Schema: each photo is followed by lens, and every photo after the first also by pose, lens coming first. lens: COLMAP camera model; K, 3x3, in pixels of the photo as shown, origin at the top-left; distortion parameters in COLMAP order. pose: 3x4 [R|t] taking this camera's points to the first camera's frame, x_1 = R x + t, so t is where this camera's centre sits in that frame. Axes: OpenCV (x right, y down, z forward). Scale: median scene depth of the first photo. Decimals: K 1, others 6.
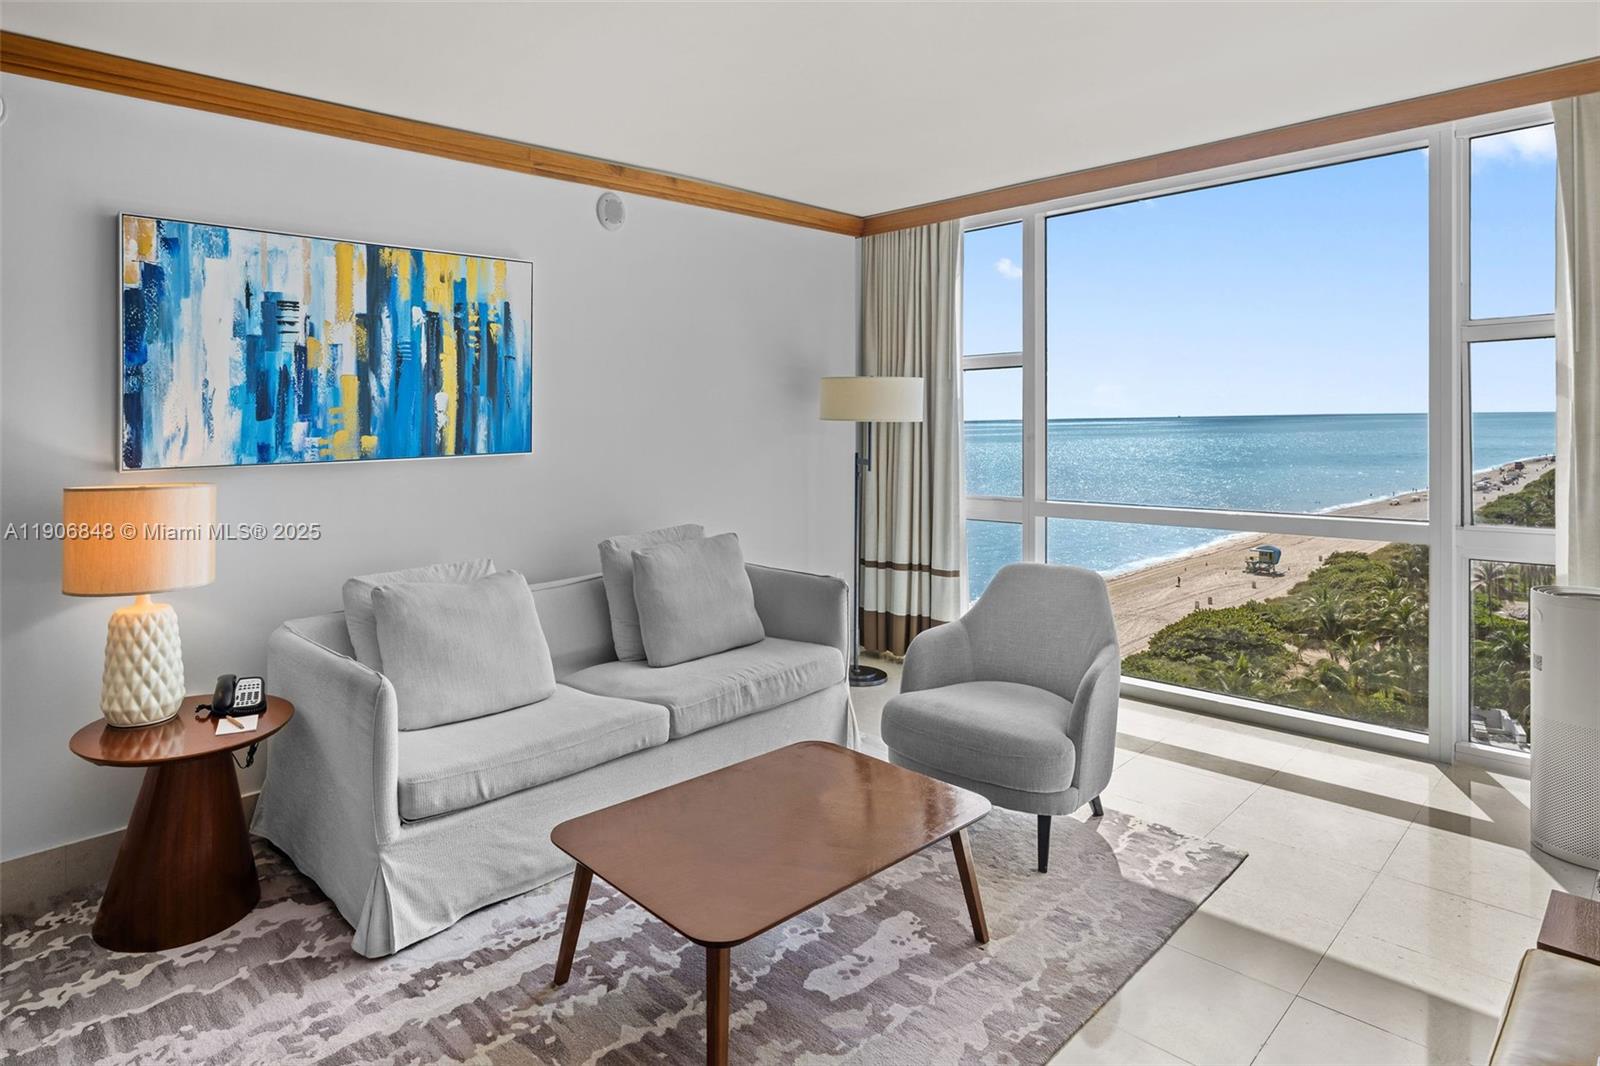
lens RADIAL K [[934.3, 0, 558.2], [0, 934.3, 417.5], [0, 0, 1]] dist [-0.001572, 0.000701]
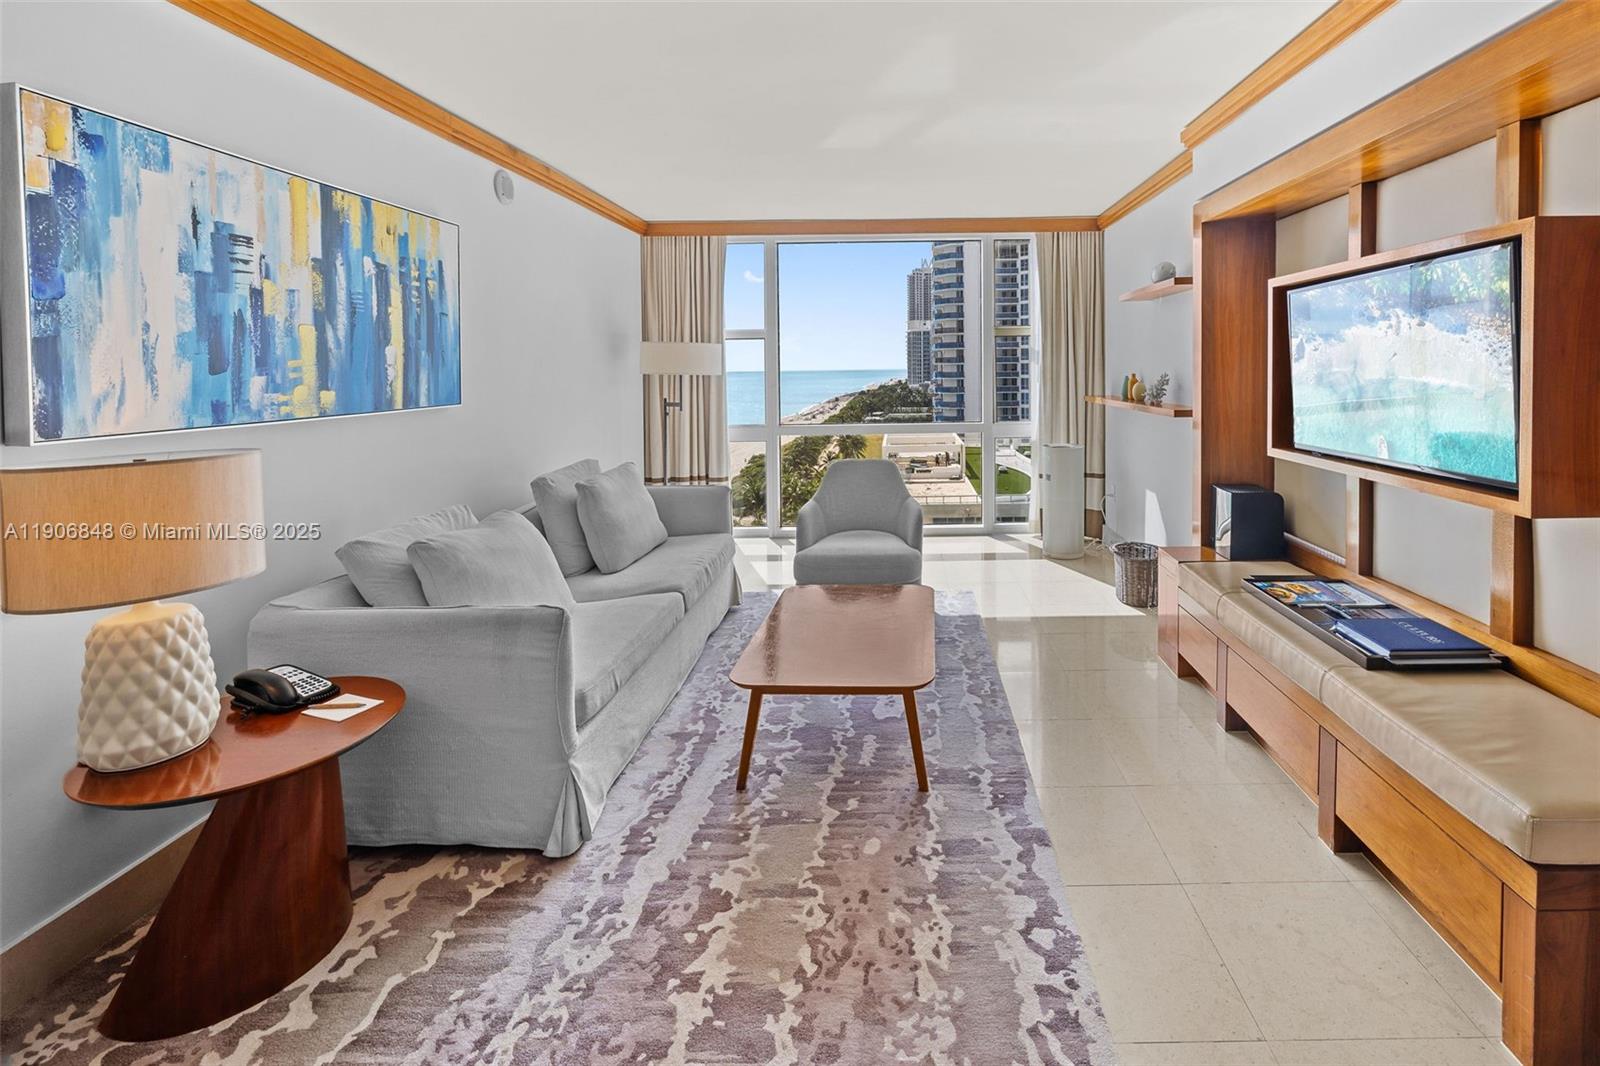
lens RADIAL K [[724.9, 0, 897.8], [0, 724.9, 392.8], [0, 0, 1]] dist [-0.001534, -0.000027]
pose [[0.638133, -0.021846, 0.769616, -0.417226], [0.001497, 0.999631, 0.027135, 0.002960], [-0.769925, -0.016164, 0.637930, 0.106756]]
